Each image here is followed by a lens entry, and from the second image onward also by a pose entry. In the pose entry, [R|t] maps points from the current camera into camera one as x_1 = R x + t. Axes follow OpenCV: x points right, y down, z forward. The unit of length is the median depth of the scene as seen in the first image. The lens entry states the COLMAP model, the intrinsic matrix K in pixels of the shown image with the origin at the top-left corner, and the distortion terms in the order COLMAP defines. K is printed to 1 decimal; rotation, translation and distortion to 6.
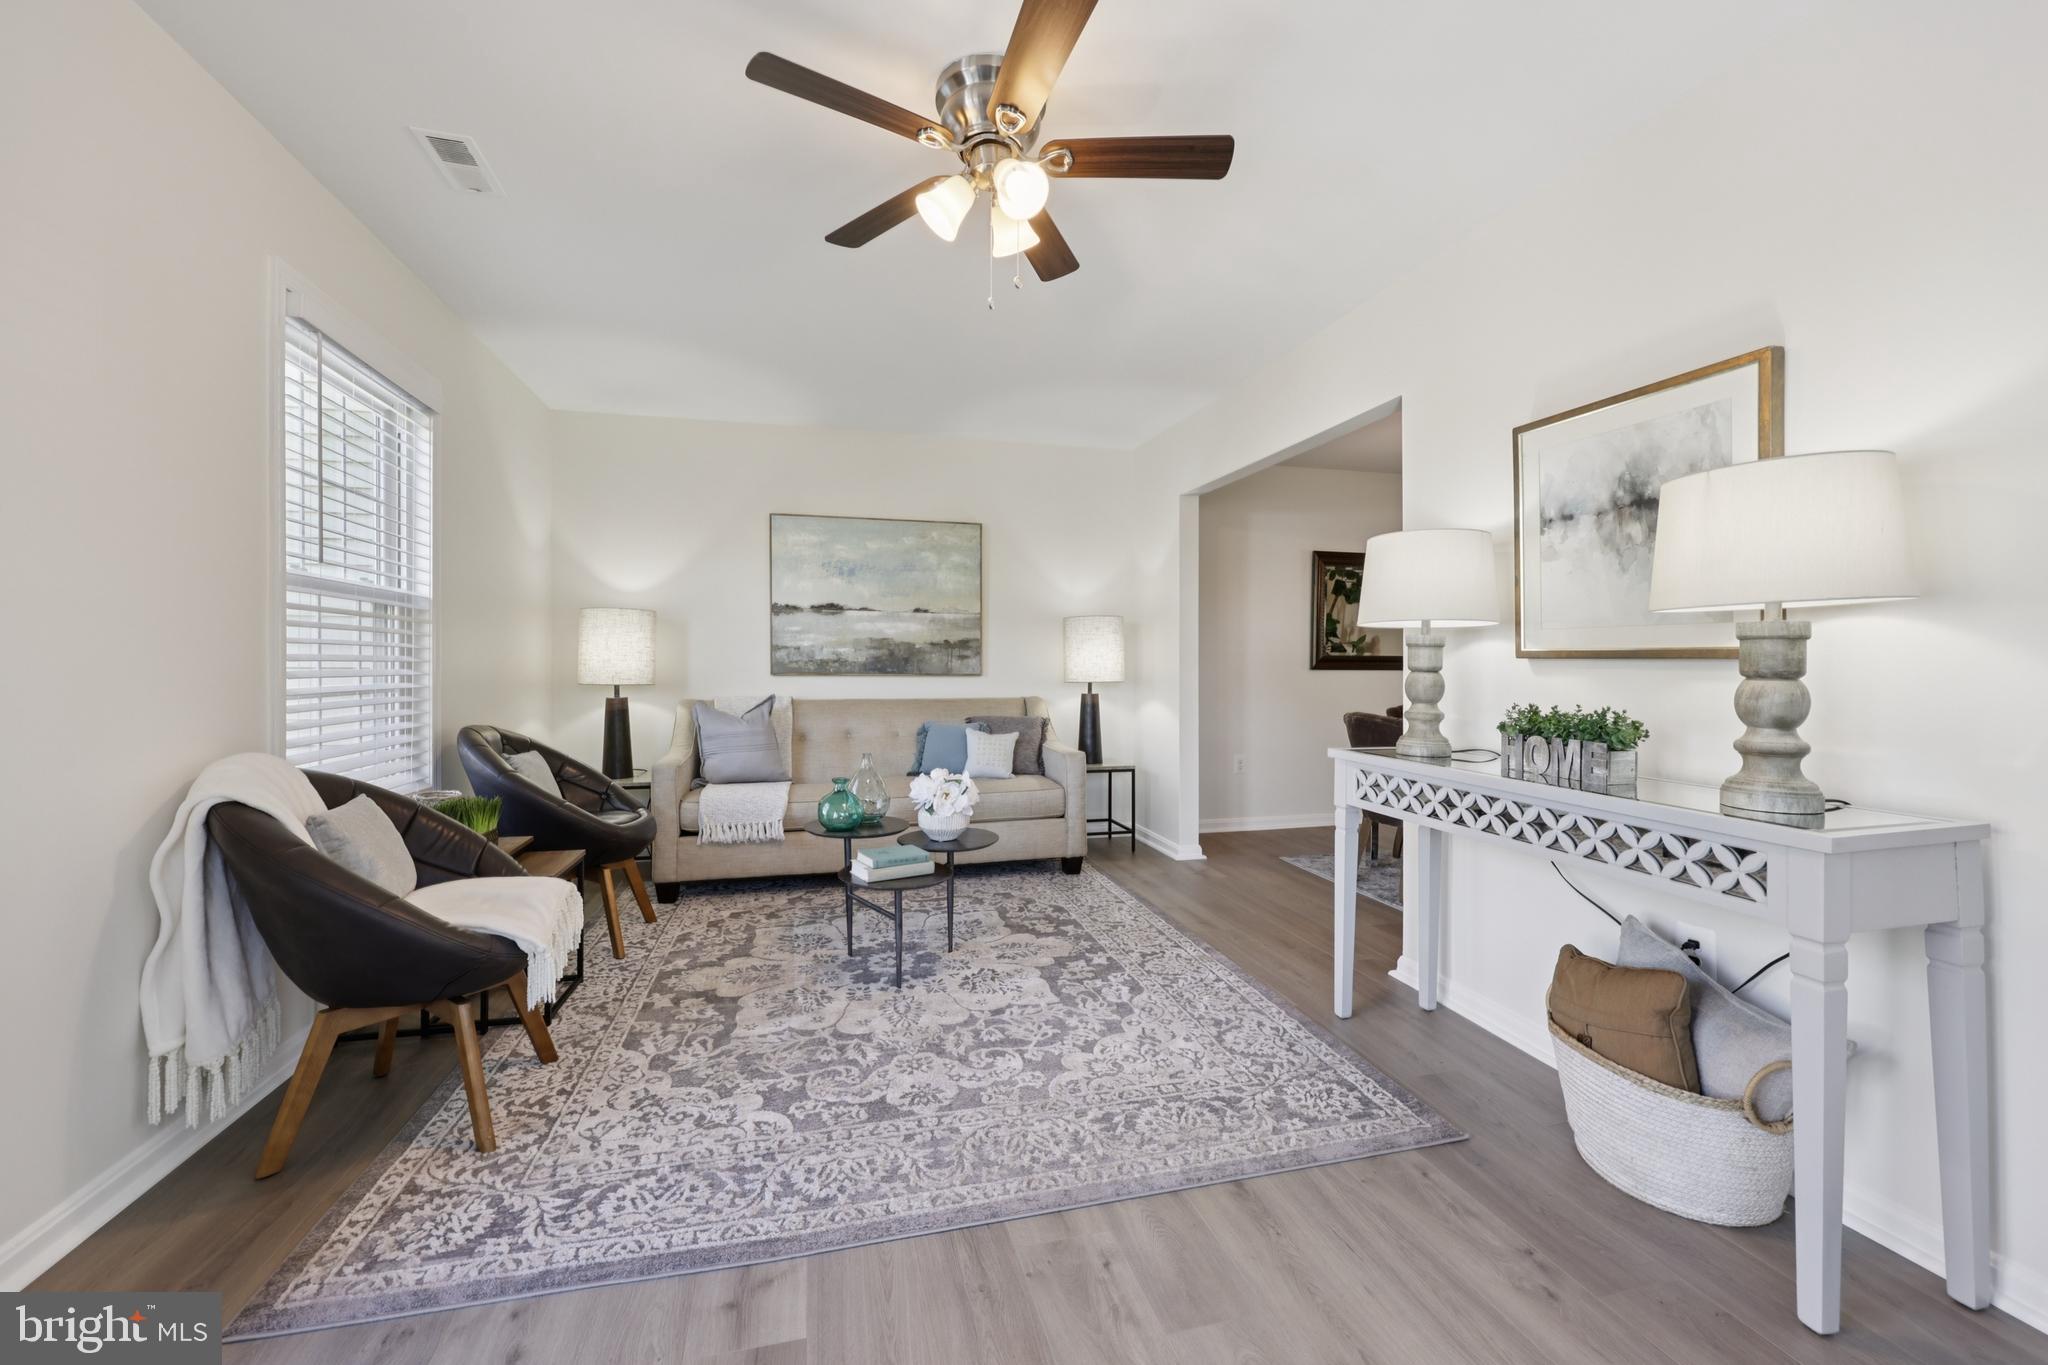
lens RADIAL K [[832.5, 0, 1022.6], [0, 832.5, 665.7], [0, 0, 1]] dist [0.000676, 0.000699]
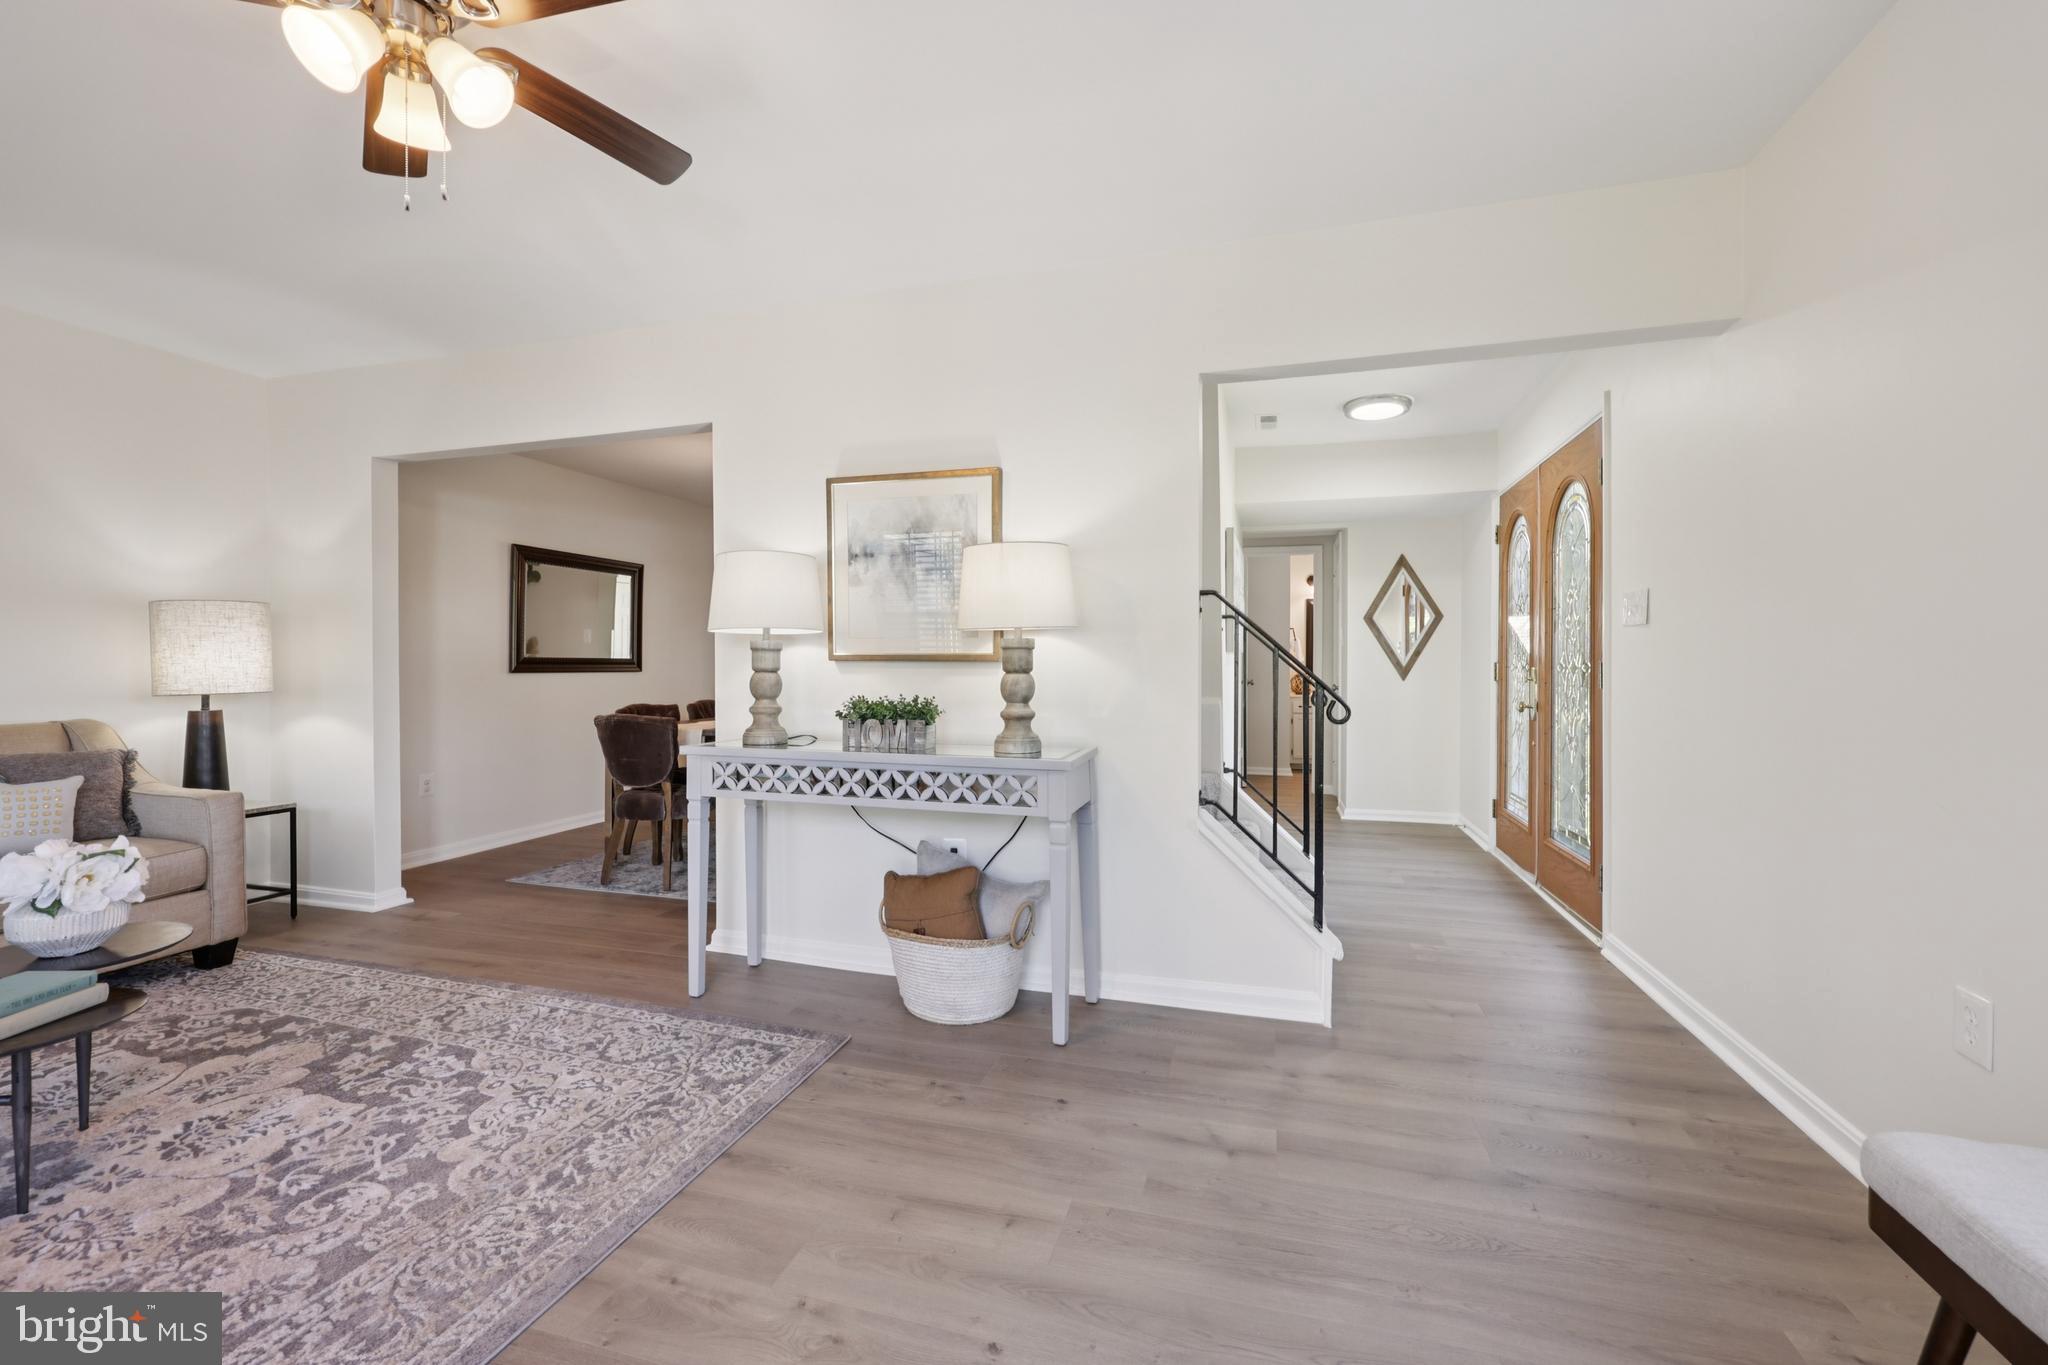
lens RADIAL K [[832.5, 0, 1026.7], [0, 832.5, 668.0], [0, 0, 1]] dist [0.000676, 0.000699]
pose [[0.518707, -0.007610, 0.854918, -0.319990], [0.007007, 0.999965, 0.004650, -0.001376], [-0.854923, 0.003578, 0.518742, 0.084976]]
